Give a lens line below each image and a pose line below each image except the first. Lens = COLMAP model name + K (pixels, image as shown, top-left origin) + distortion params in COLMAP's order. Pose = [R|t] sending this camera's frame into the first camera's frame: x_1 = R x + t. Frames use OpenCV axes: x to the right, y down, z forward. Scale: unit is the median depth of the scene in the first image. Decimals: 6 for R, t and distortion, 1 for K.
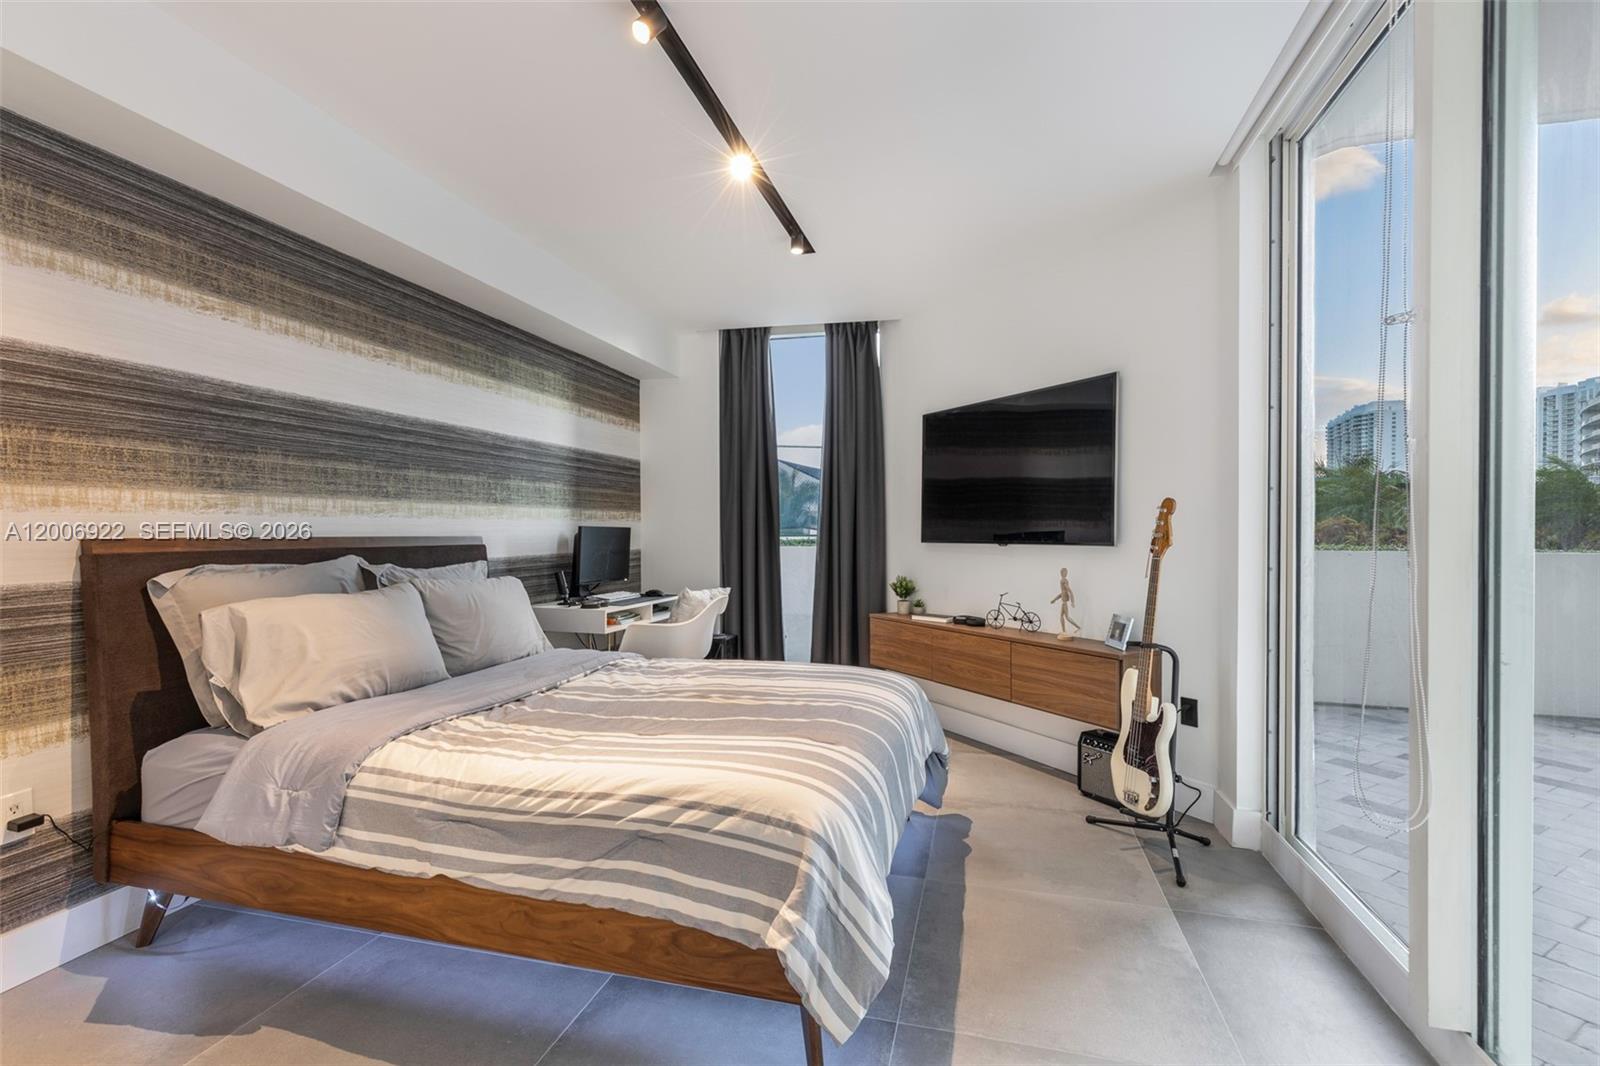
lens RADIAL K [[722.7, 0, 805.1], [0, 722.7, 534.0], [0, 0, 1]] dist [0.008601, -0.002762]
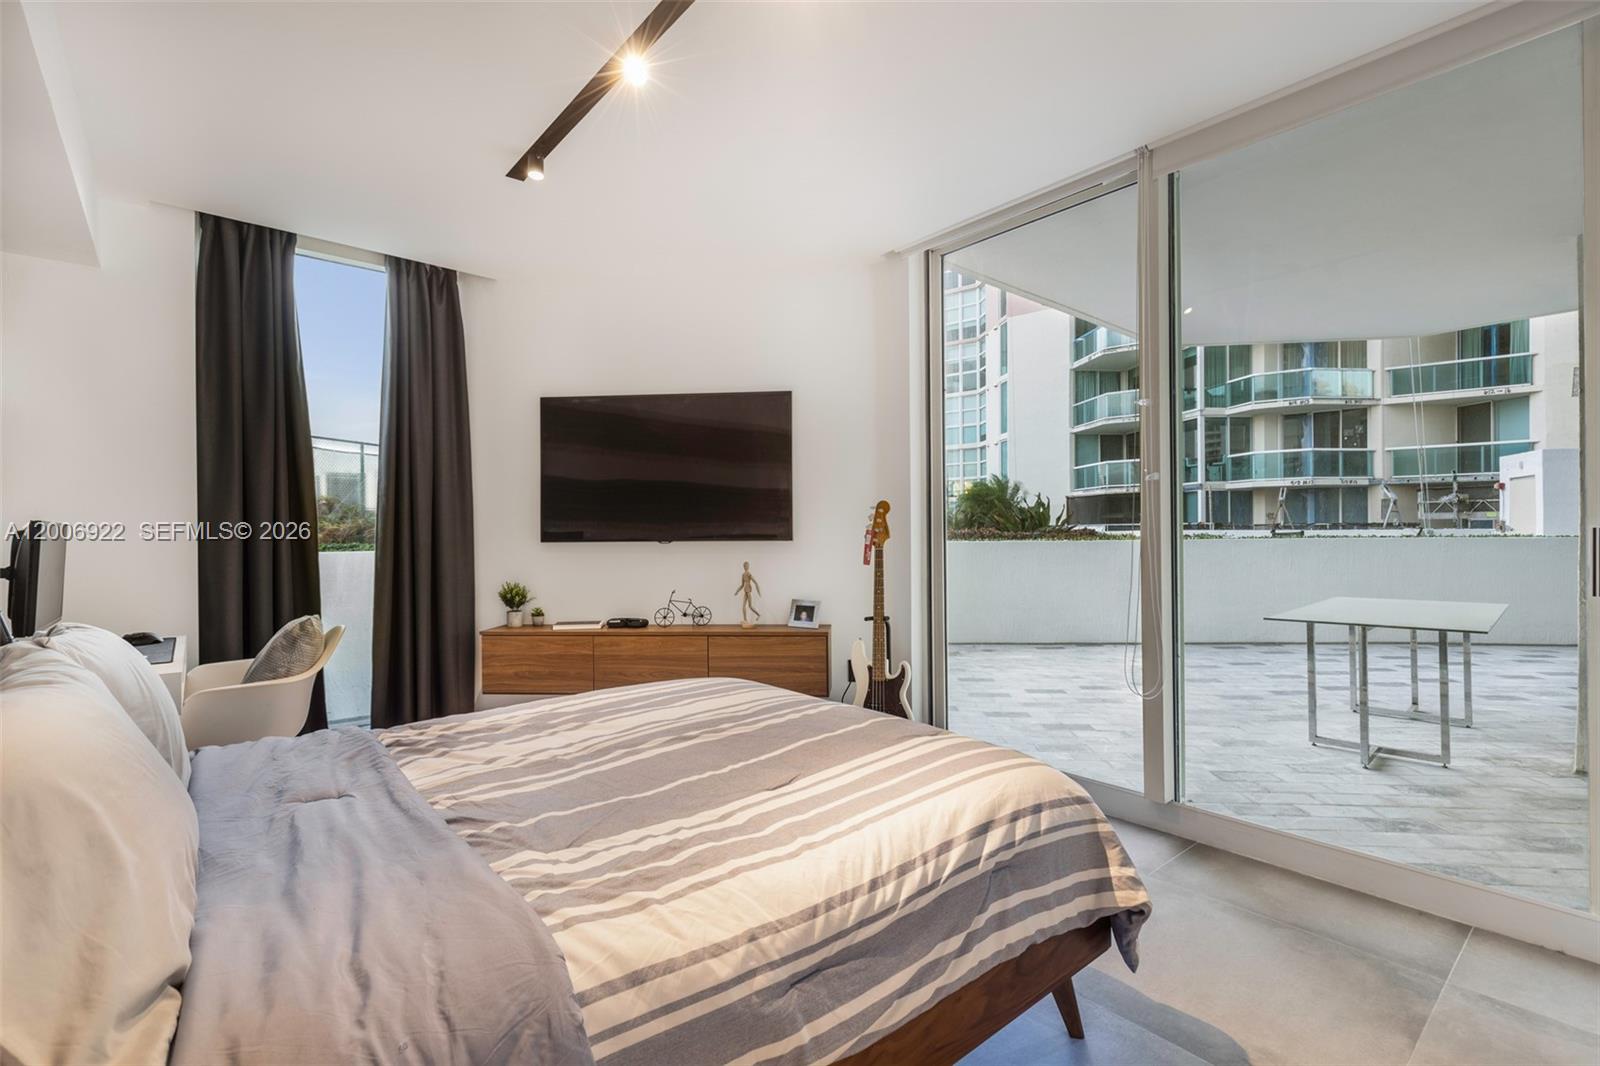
lens RADIAL K [[722.7, 0, 800.8], [0, 722.7, 525.2], [0, 0, 1]] dist [0.008601, -0.002762]
pose [[0.581665, 0.001431, 0.813427, -0.611482], [0.009986, 0.999911, -0.008899, 0.002956], [-0.813367, 0.013299, 0.581598, 0.384235]]
